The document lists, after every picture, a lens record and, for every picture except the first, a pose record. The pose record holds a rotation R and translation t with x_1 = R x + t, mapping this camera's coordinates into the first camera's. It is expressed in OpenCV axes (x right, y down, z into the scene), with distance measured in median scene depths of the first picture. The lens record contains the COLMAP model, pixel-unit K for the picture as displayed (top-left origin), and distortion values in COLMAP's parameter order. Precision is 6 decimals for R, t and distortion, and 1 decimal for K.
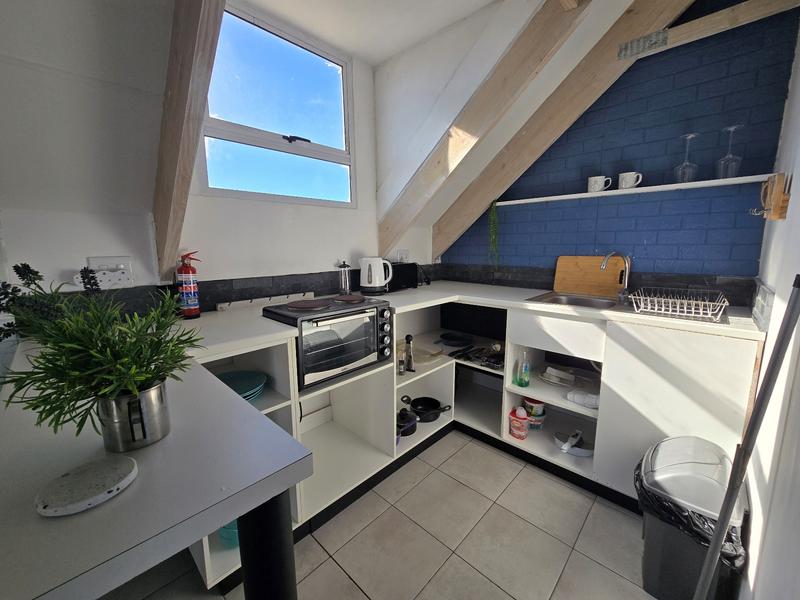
lens RADIAL K [[324.3, 0, 403.6], [0, 324.3, 296.3], [0, 0, 1]] dist [-0.007887, 0.001237]
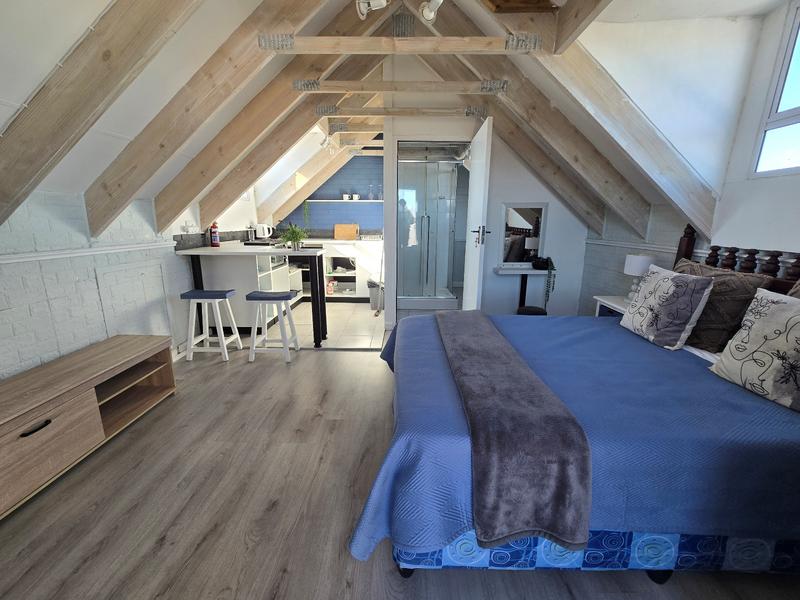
lens RADIAL K [[324.3, 0, 400.7], [0, 324.3, 297.3], [0, 0, 1]] dist [-0.007887, 0.001237]
pose [[0.752352, -0.134841, 0.644814, -0.933179], [0.084730, 0.990504, 0.108270, 0.229816], [-0.653290, -0.026822, 0.756633, -1.393544]]
